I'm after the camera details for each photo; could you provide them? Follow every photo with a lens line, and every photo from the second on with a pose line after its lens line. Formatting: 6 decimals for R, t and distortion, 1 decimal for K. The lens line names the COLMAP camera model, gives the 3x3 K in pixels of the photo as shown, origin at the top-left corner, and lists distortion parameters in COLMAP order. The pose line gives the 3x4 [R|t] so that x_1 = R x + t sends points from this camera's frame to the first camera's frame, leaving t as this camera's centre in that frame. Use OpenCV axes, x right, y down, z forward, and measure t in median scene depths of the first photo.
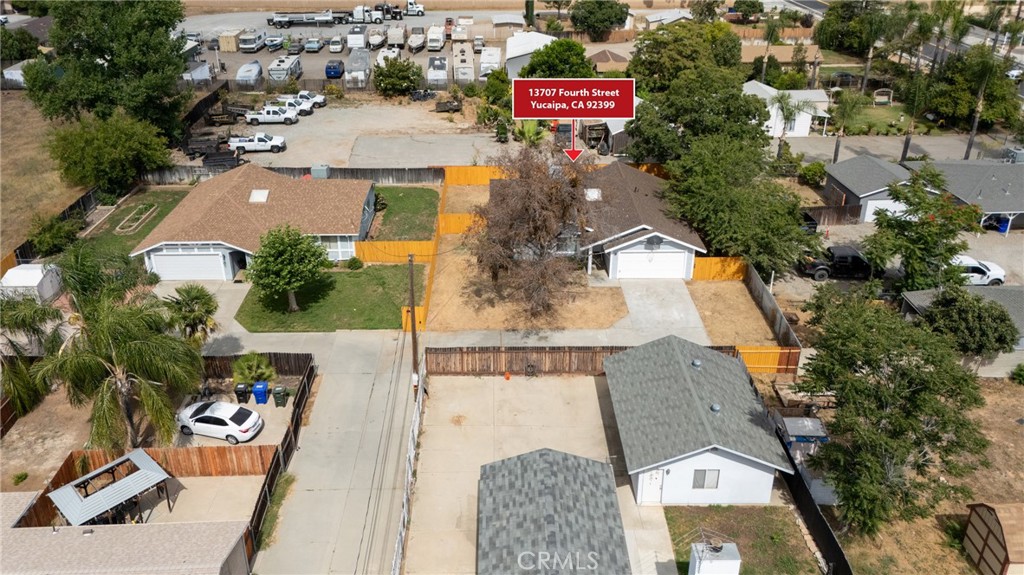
lens RADIAL K [[747.7, 0, 514.8], [0, 747.7, 240.1], [0, 0, 1]] dist [0.027406, -0.020962]
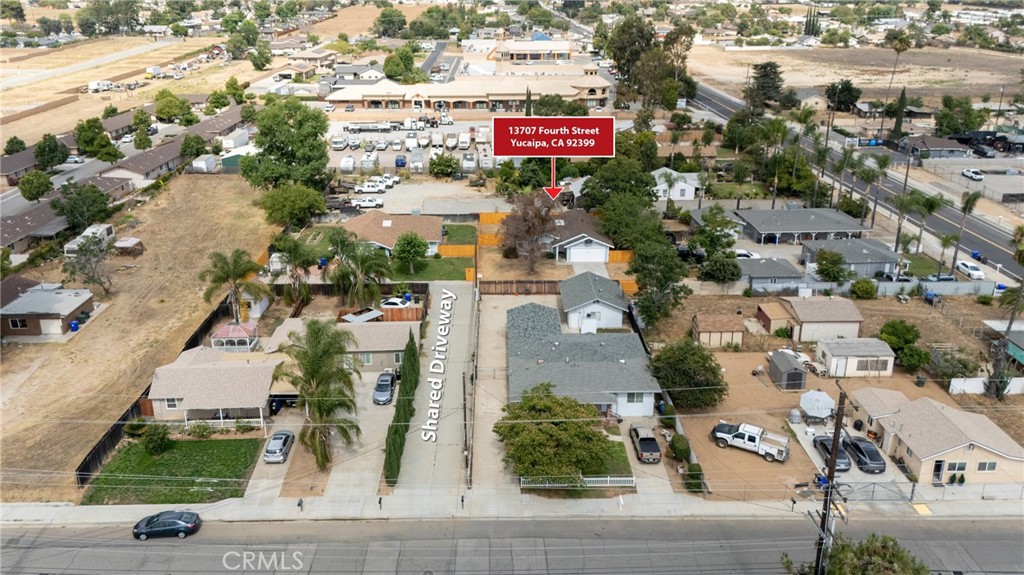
lens RADIAL K [[747.7, 0, 517.4], [0, 747.7, 285.9], [0, 0, 1]] dist [0.027406, -0.020962]
pose [[0.999998, 0.000471, 0.002056, -0.005855], [-0.000332, 0.997759, -0.066908, 0.158383], [-0.002083, 0.066907, 0.997757, -0.626010]]
